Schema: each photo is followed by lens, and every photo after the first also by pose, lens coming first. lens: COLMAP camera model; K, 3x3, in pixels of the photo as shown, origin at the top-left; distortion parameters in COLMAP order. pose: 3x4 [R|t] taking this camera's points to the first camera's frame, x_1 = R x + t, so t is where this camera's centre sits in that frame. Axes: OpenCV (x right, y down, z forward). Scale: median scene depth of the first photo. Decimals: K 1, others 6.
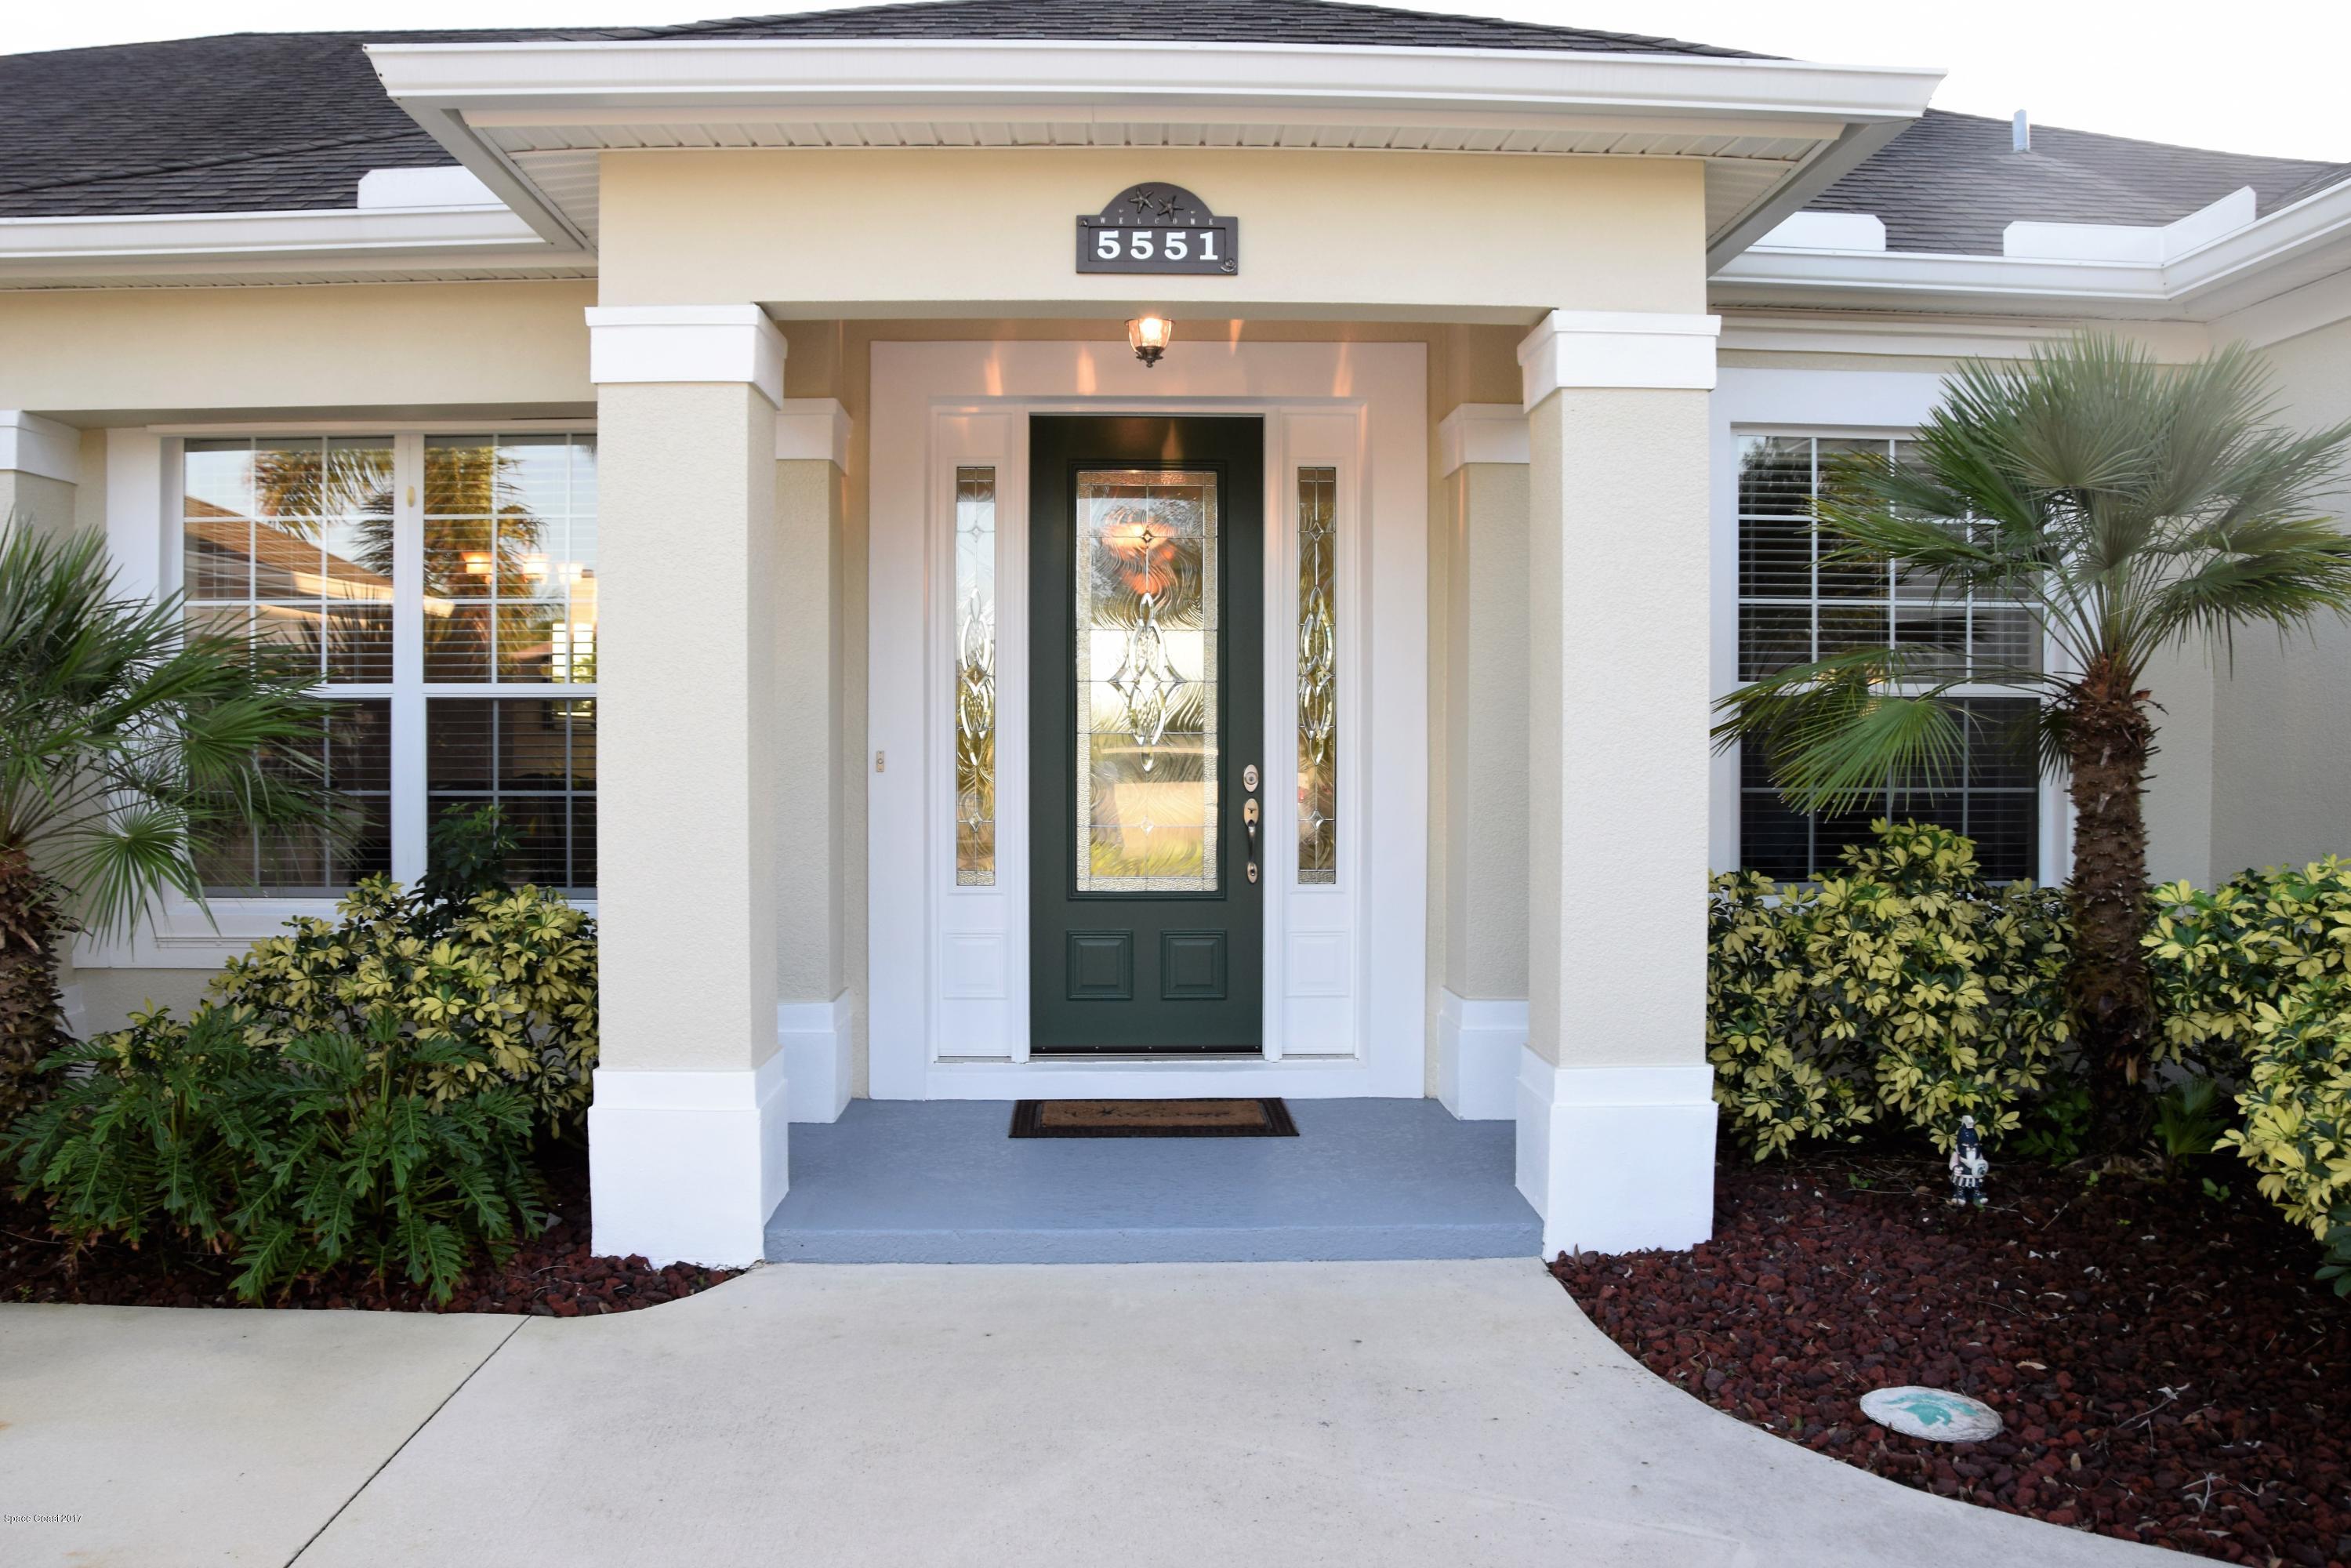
lens RADIAL K [[1837.9, 0, 1153.0], [0, 1837.9, 783.8], [0, 0, 1]] dist [-0.147961, 0.106699]
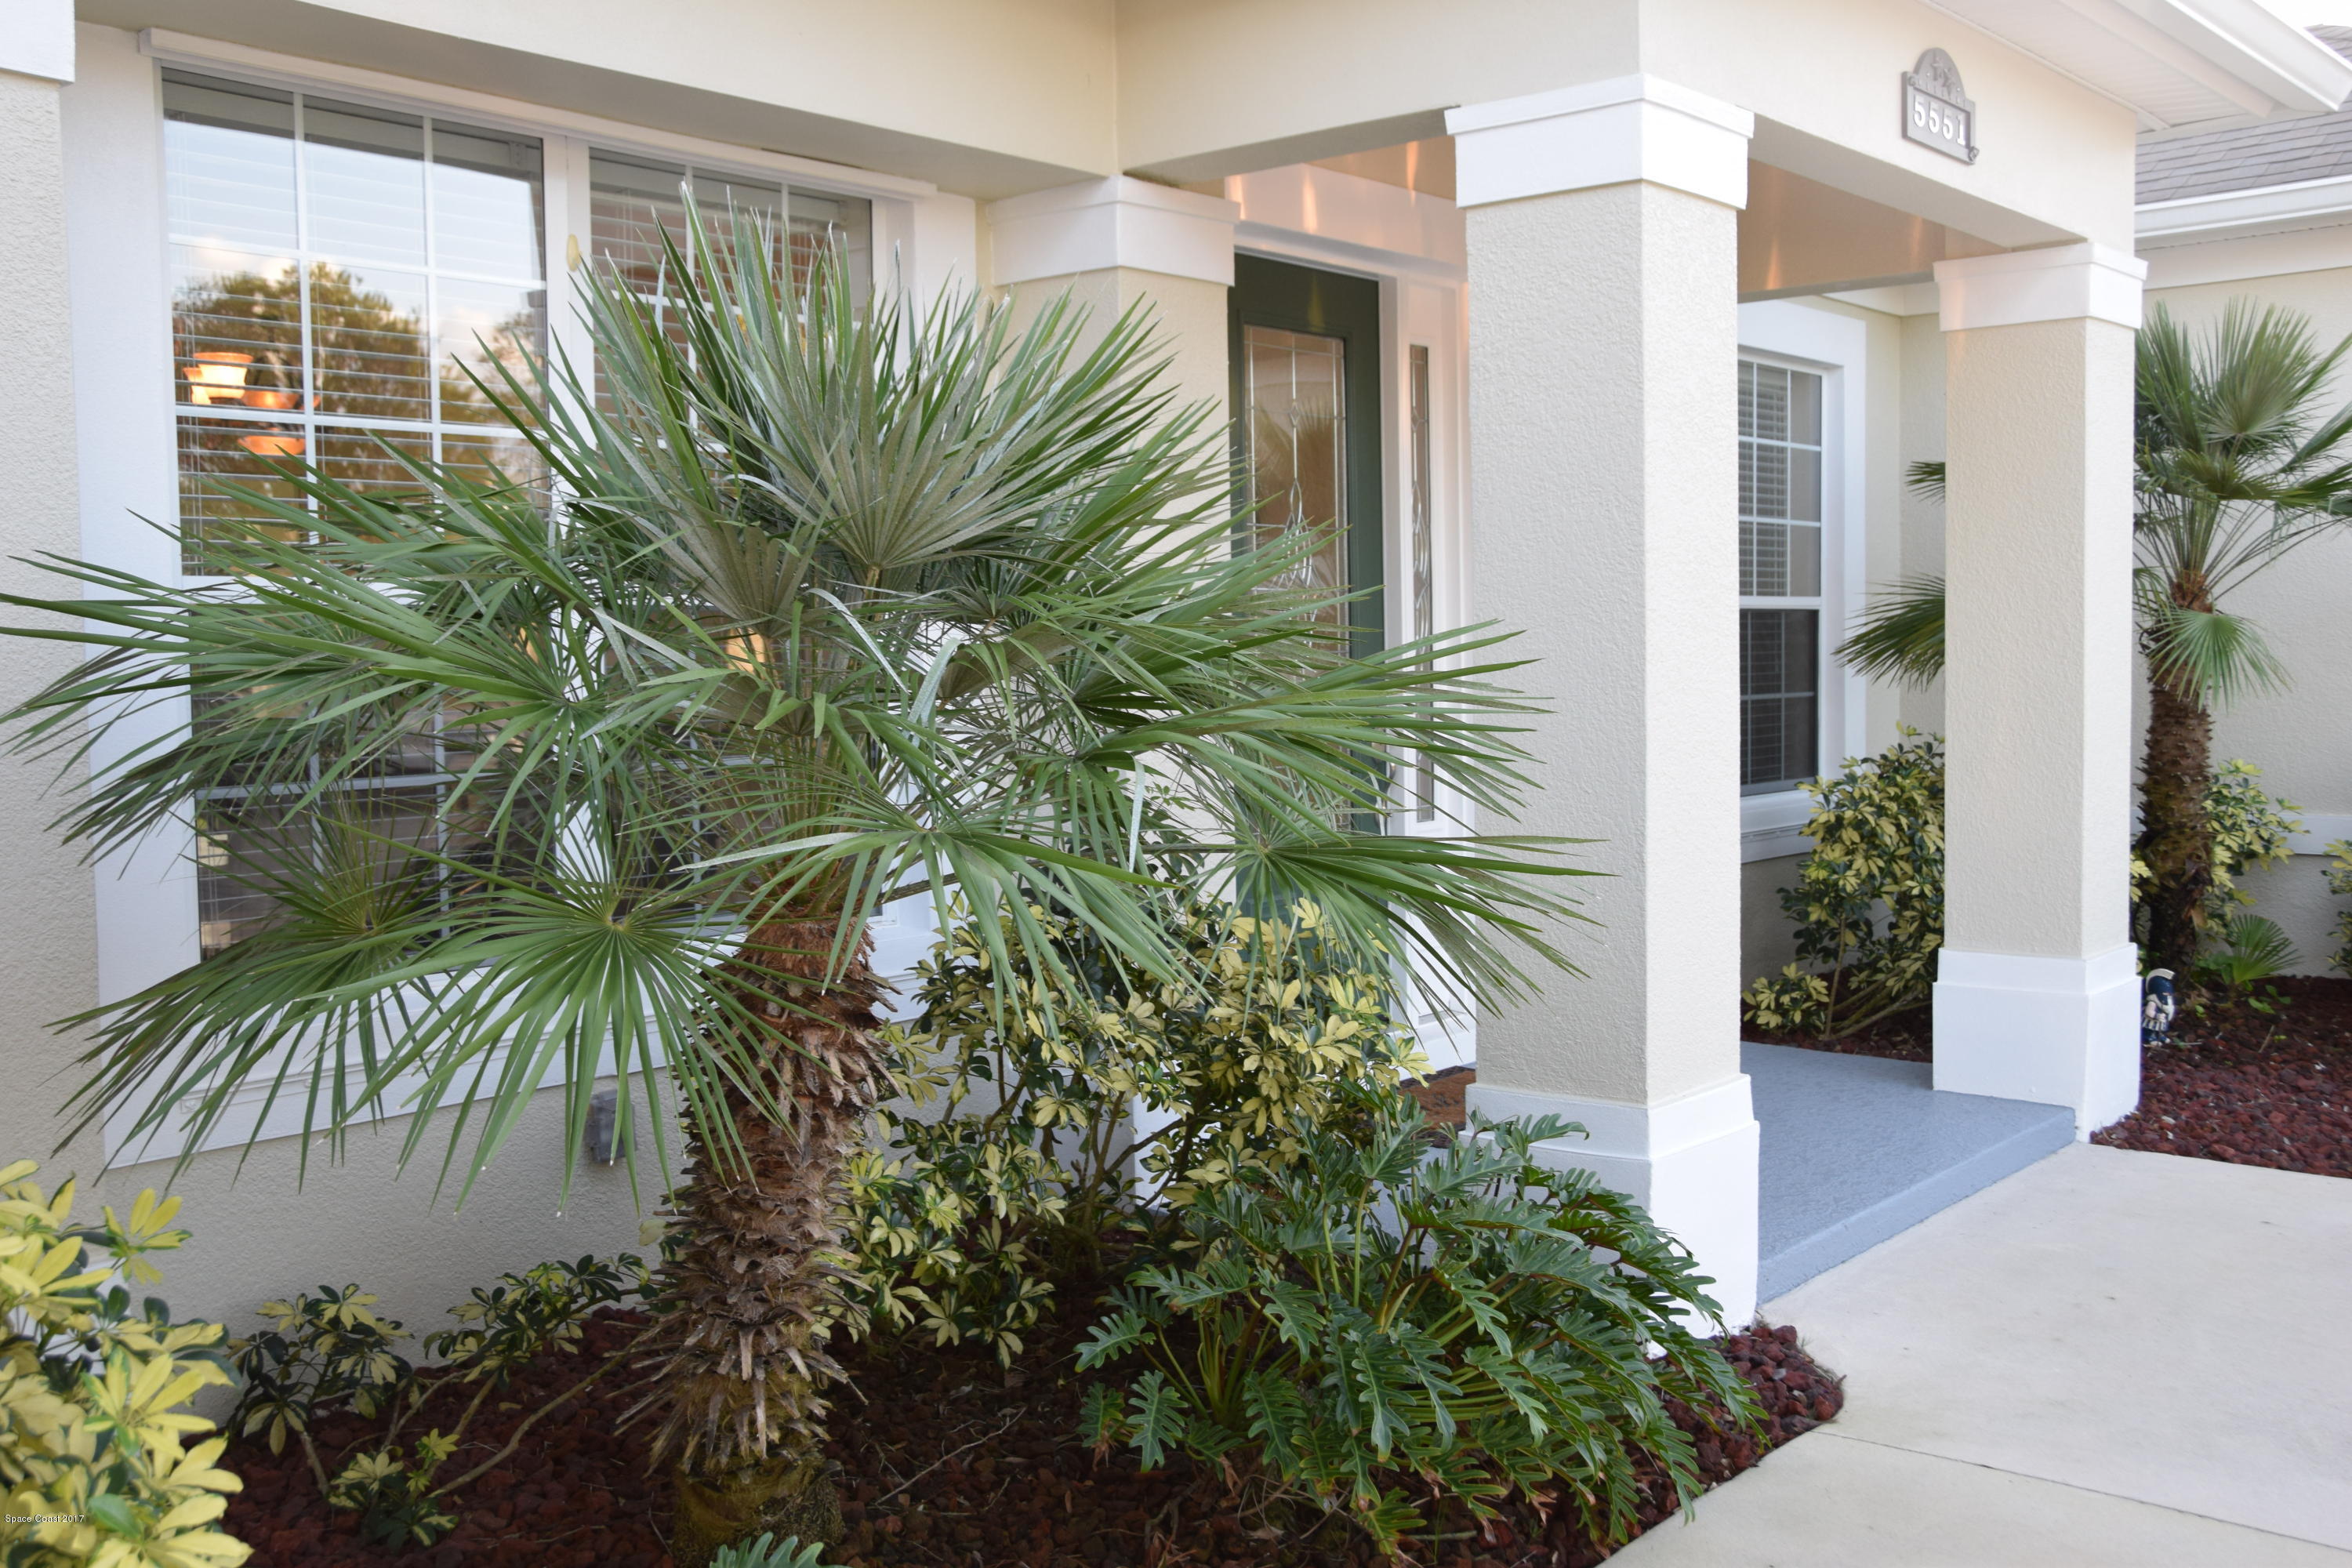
lens RADIAL K [[2196.2, 0, 1176.0], [0, 2196.2, 784.0], [0, 0, 1]] dist [0.002409, -0.001547]
pose [[0.689567, -0.059905, 0.721740, -1.069164], [0.031519, 0.998111, 0.052730, -0.030928], [-0.723536, -0.013613, 0.690153, 0.498389]]
